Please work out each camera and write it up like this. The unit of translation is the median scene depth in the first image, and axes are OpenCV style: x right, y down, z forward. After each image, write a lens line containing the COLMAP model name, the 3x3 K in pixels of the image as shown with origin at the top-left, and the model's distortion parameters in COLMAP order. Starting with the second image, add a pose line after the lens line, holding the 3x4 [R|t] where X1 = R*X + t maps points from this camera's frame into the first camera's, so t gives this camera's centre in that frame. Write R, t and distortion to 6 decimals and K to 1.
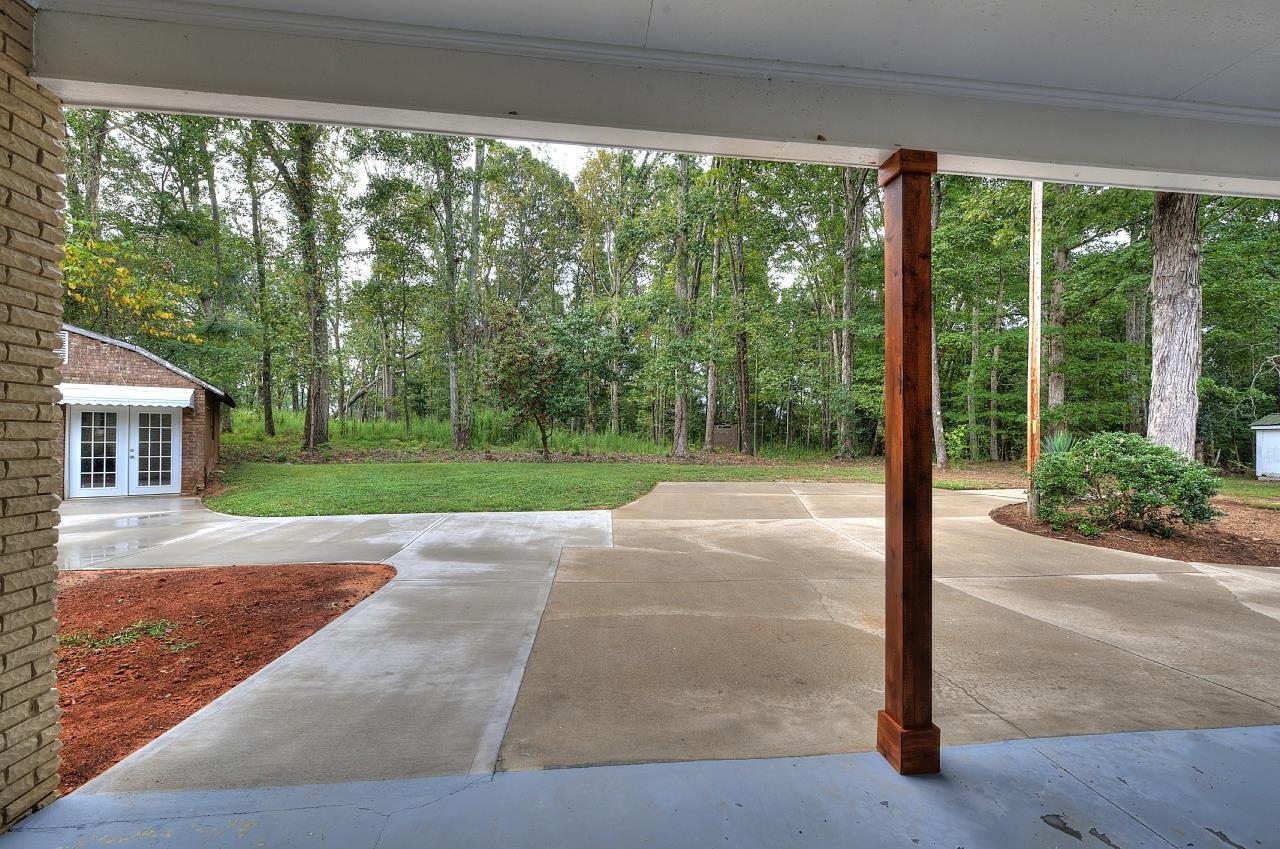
lens RADIAL K [[545.0, 0, 640.1], [0, 545.0, 429.9], [0, 0, 1]] dist [0.001346, 0.002140]
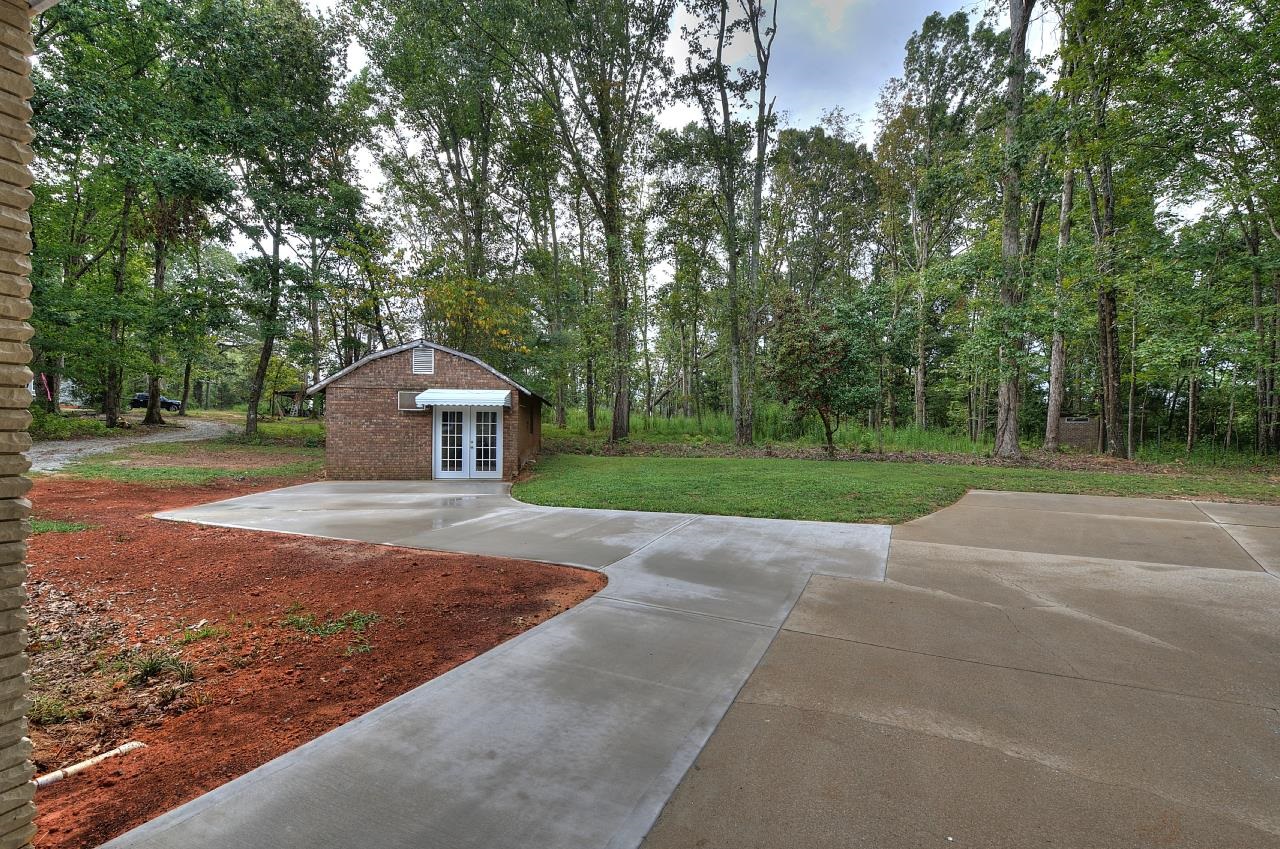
lens RADIAL K [[545.0, 0, 652.1], [0, 545.0, 436.3], [0, 0, 1]] dist [0.001346, 0.002140]
pose [[0.873671, 0.005918, -0.486481, 0.019575], [0.003875, 0.999810, 0.019122, 0.002664], [0.486502, -0.018591, 0.873482, 0.123847]]
